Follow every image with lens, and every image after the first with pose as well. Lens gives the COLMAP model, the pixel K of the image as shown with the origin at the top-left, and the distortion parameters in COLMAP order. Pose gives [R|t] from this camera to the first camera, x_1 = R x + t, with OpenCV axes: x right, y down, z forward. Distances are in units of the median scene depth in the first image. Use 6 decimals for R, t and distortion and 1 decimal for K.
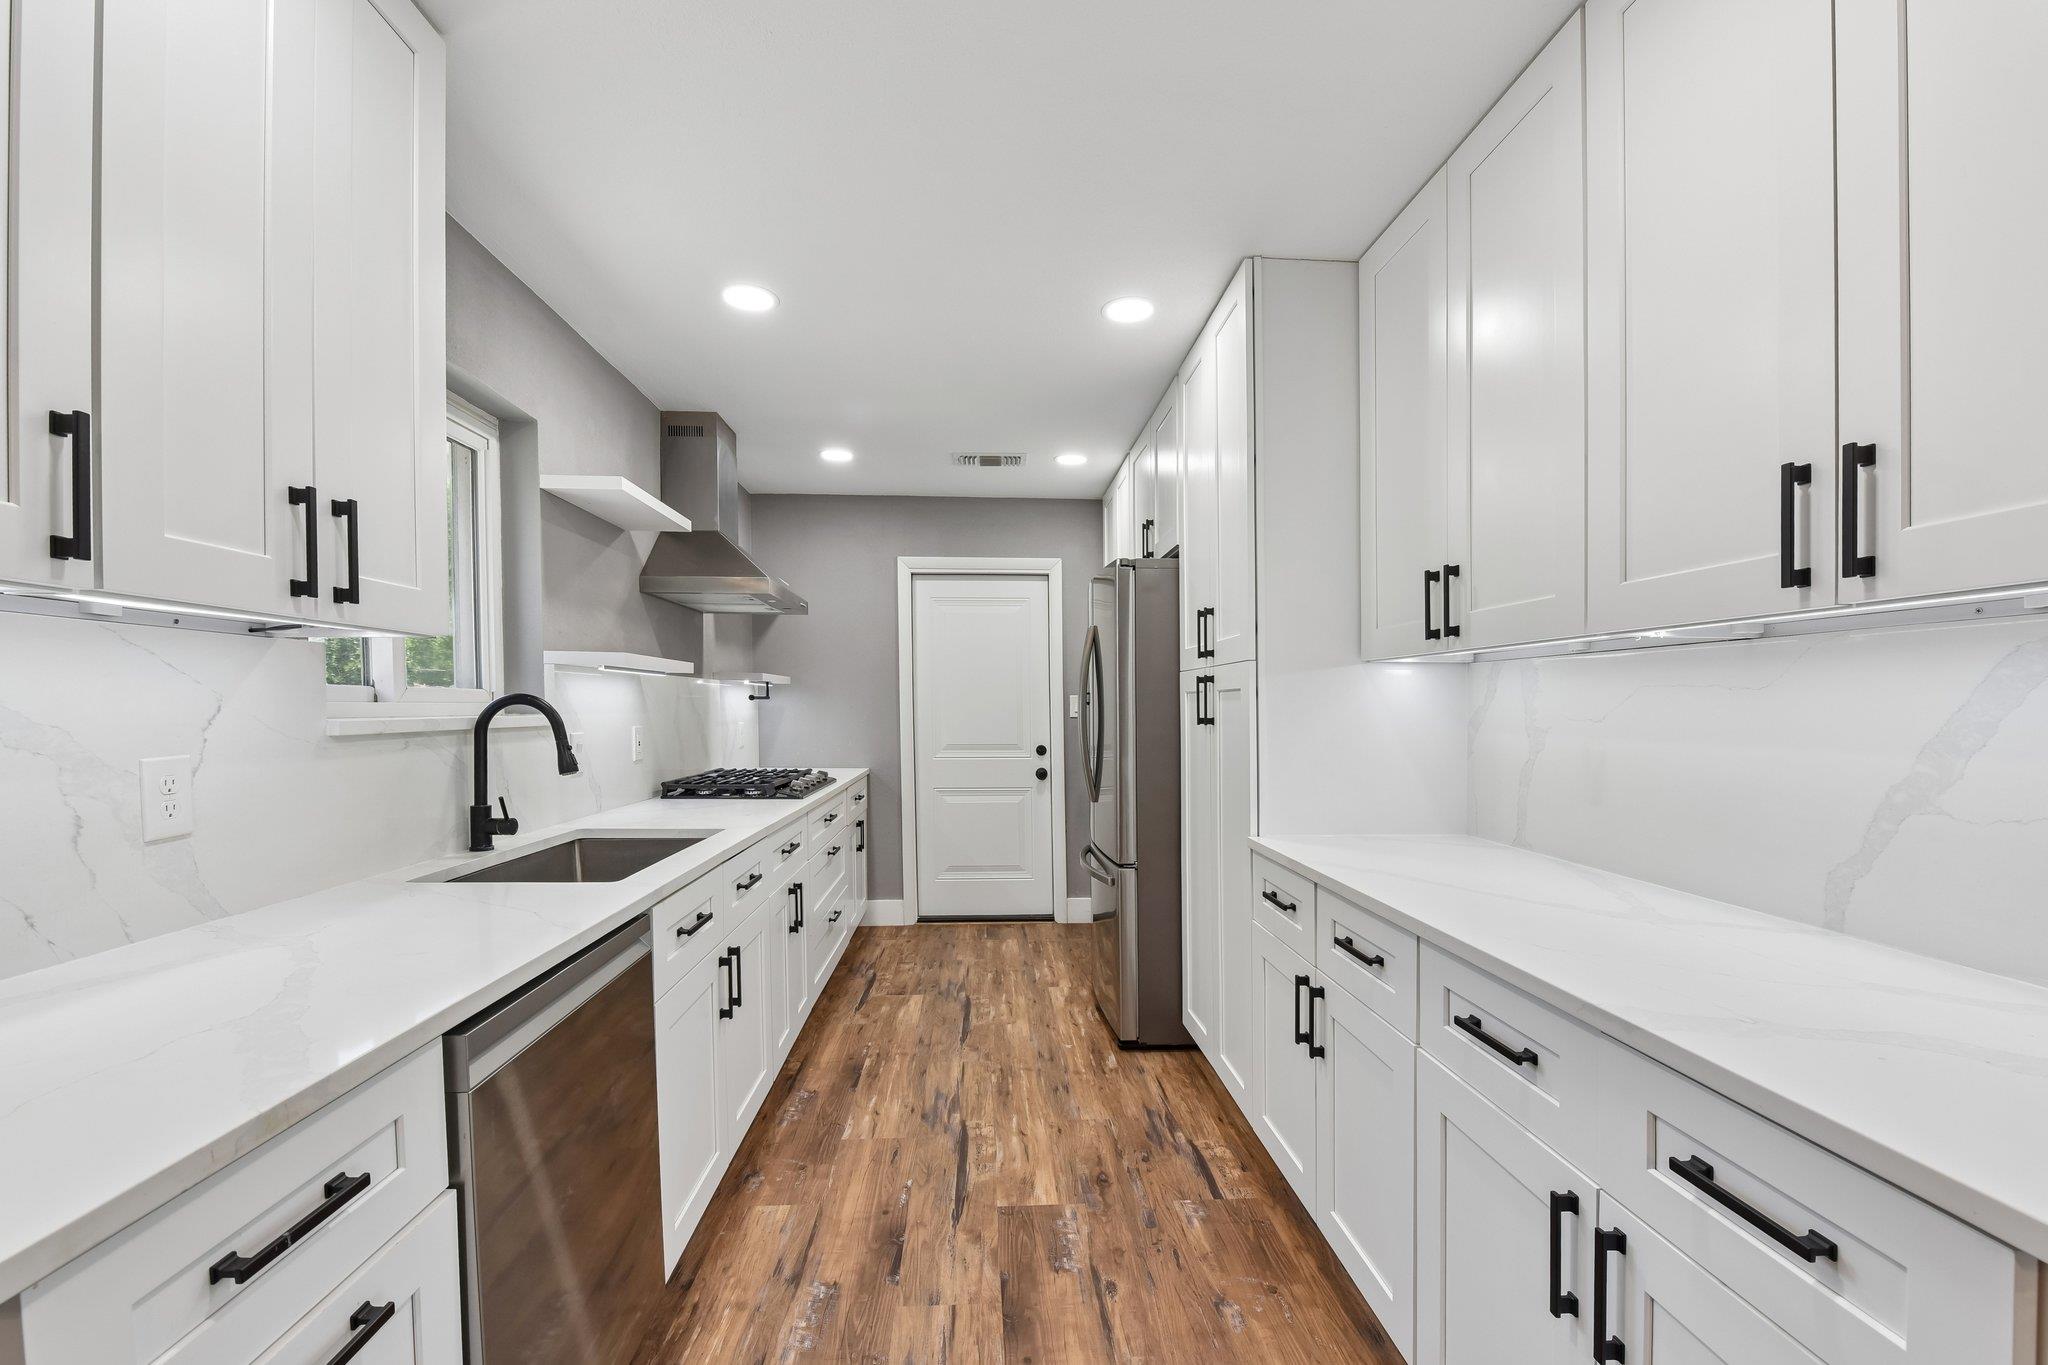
lens RADIAL K [[881.9, 0, 1026.1], [0, 881.9, 785.8], [0, 0, 1]] dist [0.002014, -0.000797]
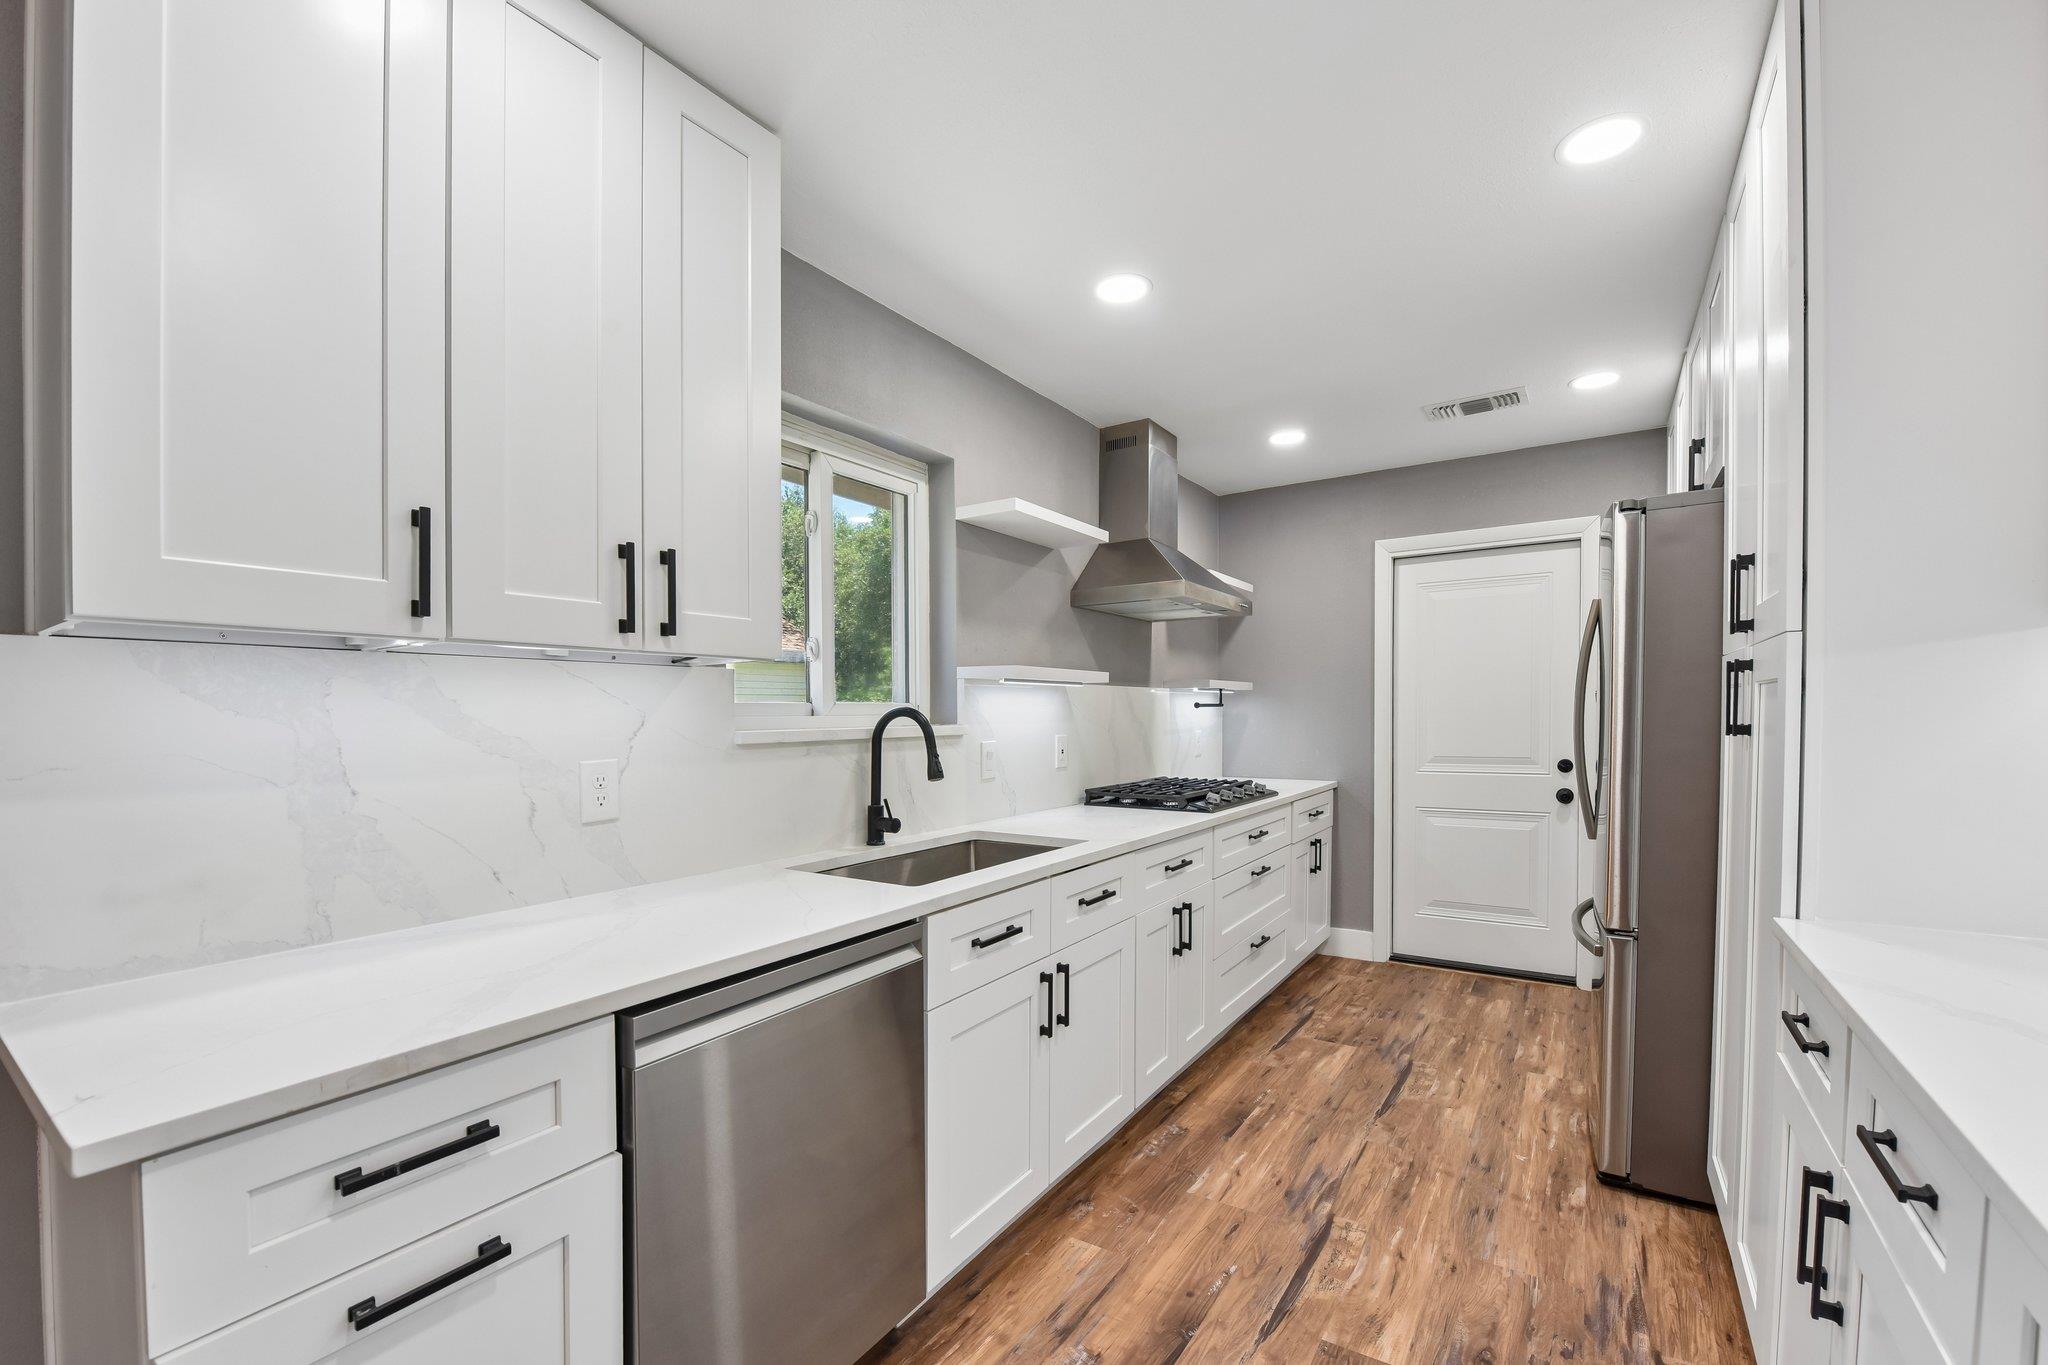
lens RADIAL K [[881.9, 0, 1026.1], [0, 881.9, 785.8], [0, 0, 1]] dist [0.002014, -0.000797]
pose [[0.808349, 0.037017, -0.587539, 0.149394], [-0.040649, 0.999149, 0.007024, -0.013665], [0.587299, 0.018205, 0.809165, 0.138663]]
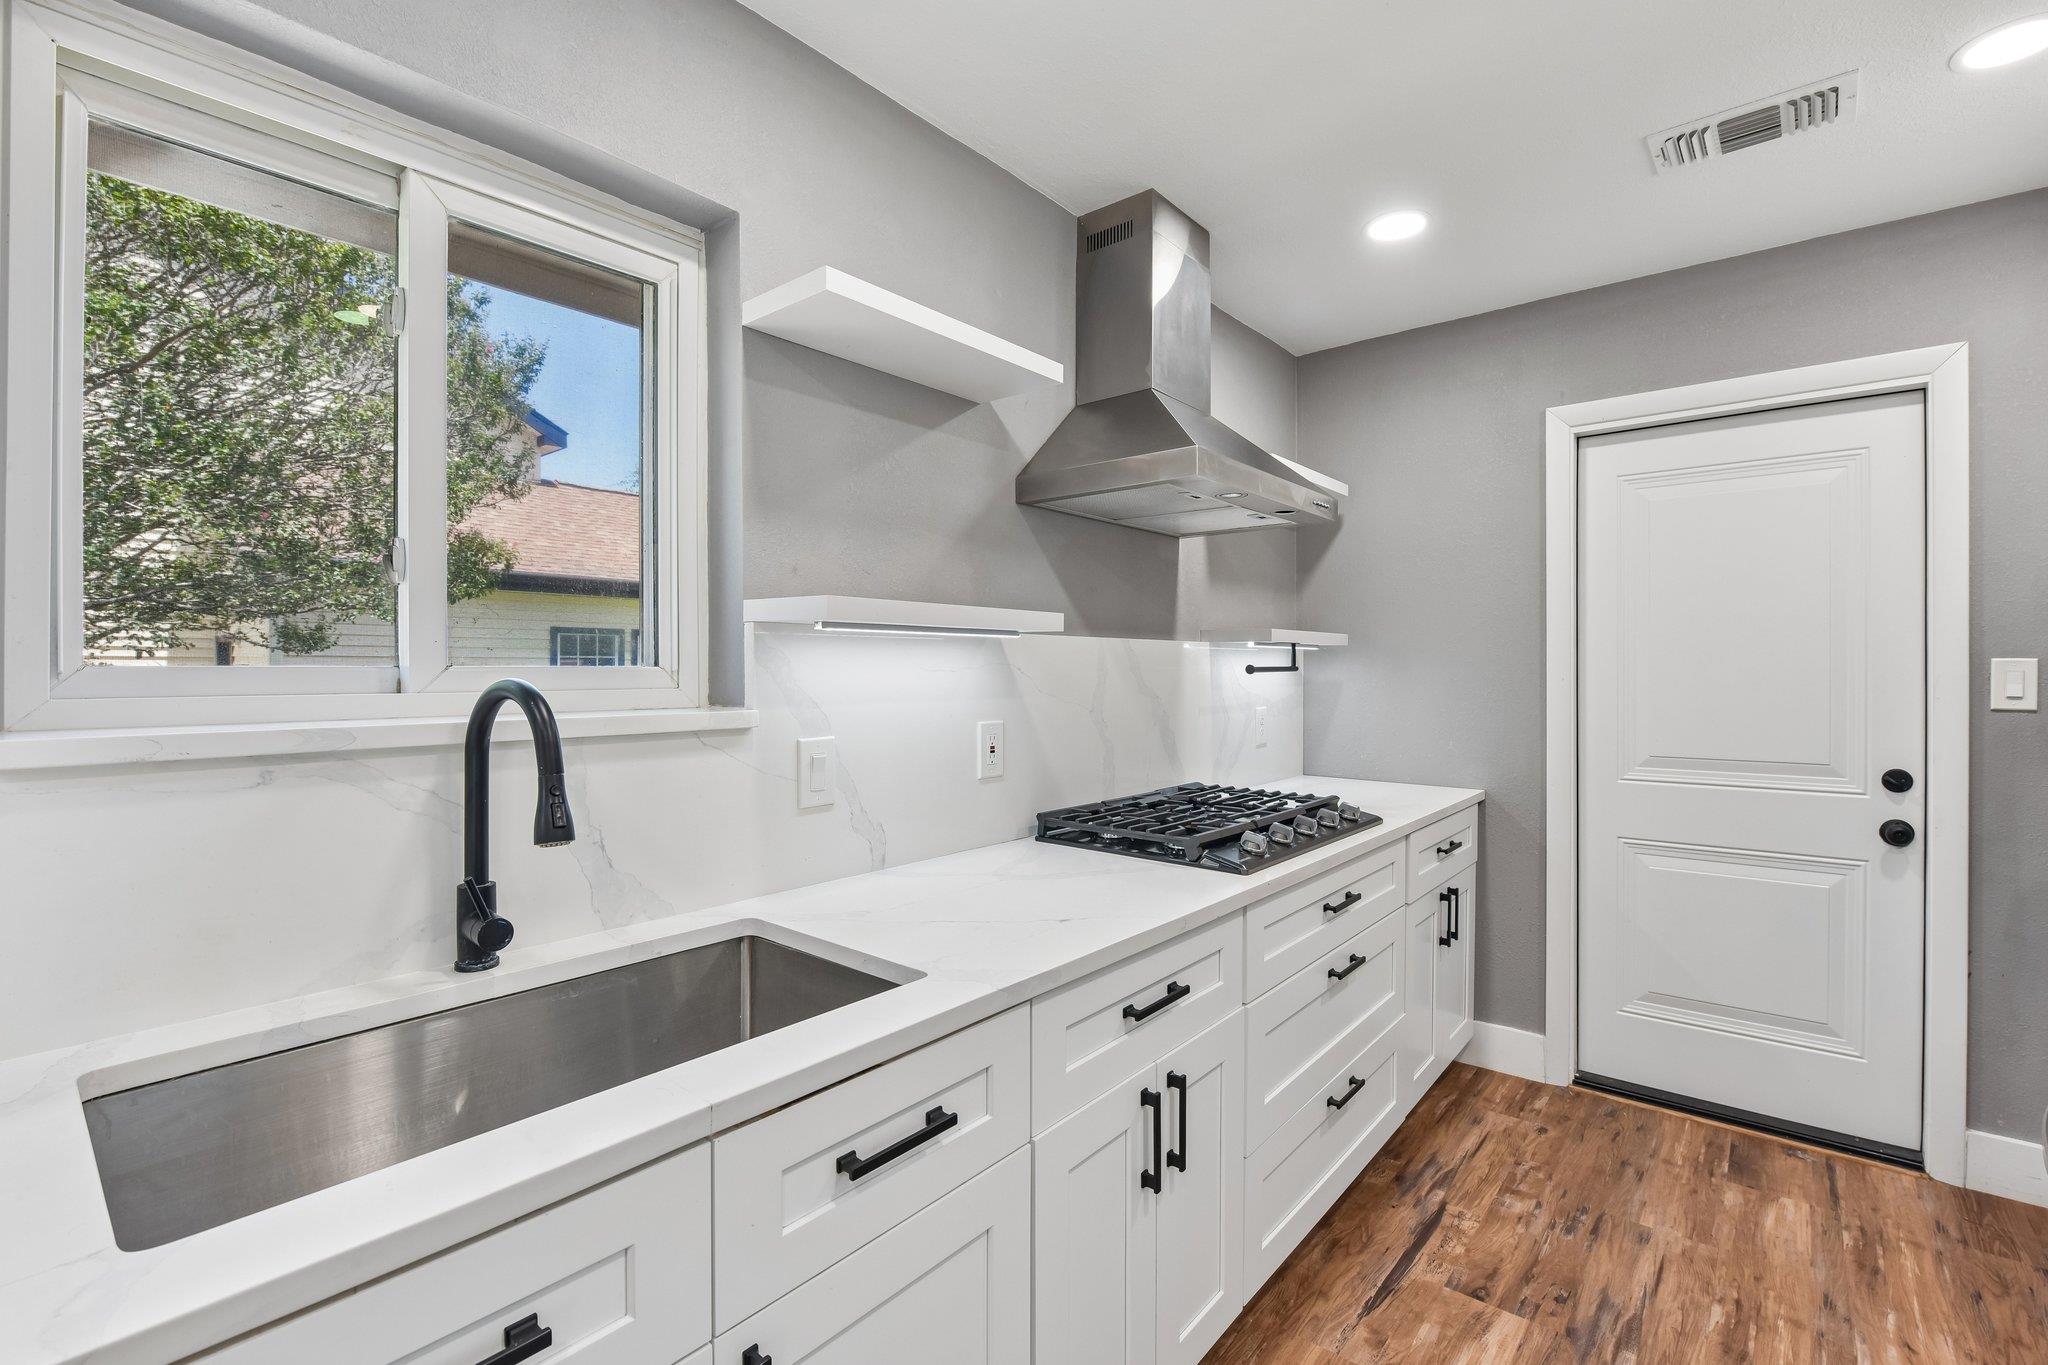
lens RADIAL K [[922.1, 0, 1027.7], [0, 922.1, 696.3], [0, 0, 1]] dist [-0.013613, -0.000747]
pose [[0.735831, 0.018174, -0.676921, 0.007567], [-0.058295, 0.997629, -0.036584, -0.065904], [0.674651, 0.066381, 0.735146, 0.578056]]
